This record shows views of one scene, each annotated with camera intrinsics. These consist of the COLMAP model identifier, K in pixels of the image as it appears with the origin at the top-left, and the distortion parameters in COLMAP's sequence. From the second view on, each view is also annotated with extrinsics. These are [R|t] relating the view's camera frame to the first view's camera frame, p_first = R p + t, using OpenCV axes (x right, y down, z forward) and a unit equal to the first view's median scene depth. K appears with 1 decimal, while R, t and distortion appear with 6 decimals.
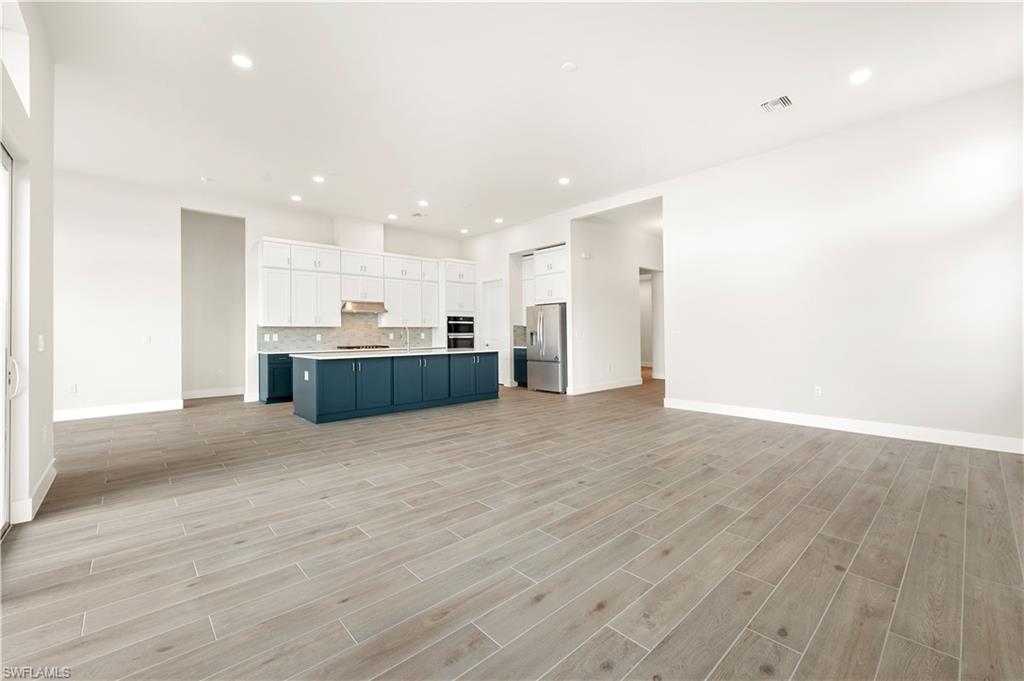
lens RADIAL K [[414.0, 0, 515.8], [0, 414.0, 335.9], [0, 0, 1]] dist [0.002236, -0.000026]
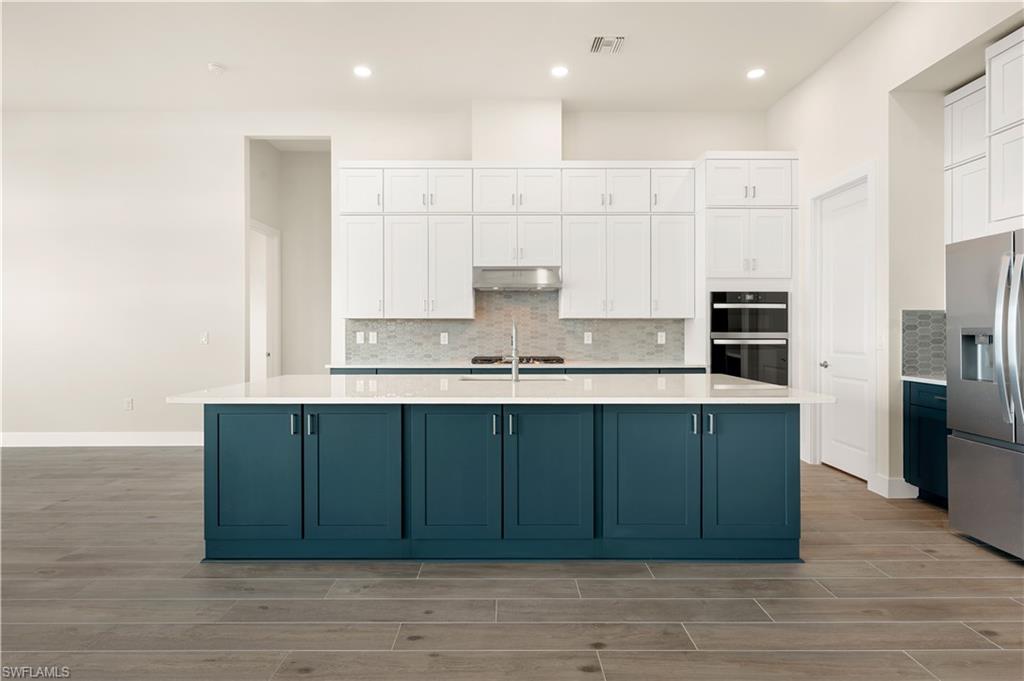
lens RADIAL K [[525.6, 0, 509.2], [0, 525.6, 333.3], [0, 0, 1]] dist [-0.013796, -0.001217]
pose [[0.738502, 0.011214, -0.674158, 0.043360], [-0.009756, 0.999935, 0.005947, -0.007372], [0.674181, 0.002185, 0.738563, 0.506865]]
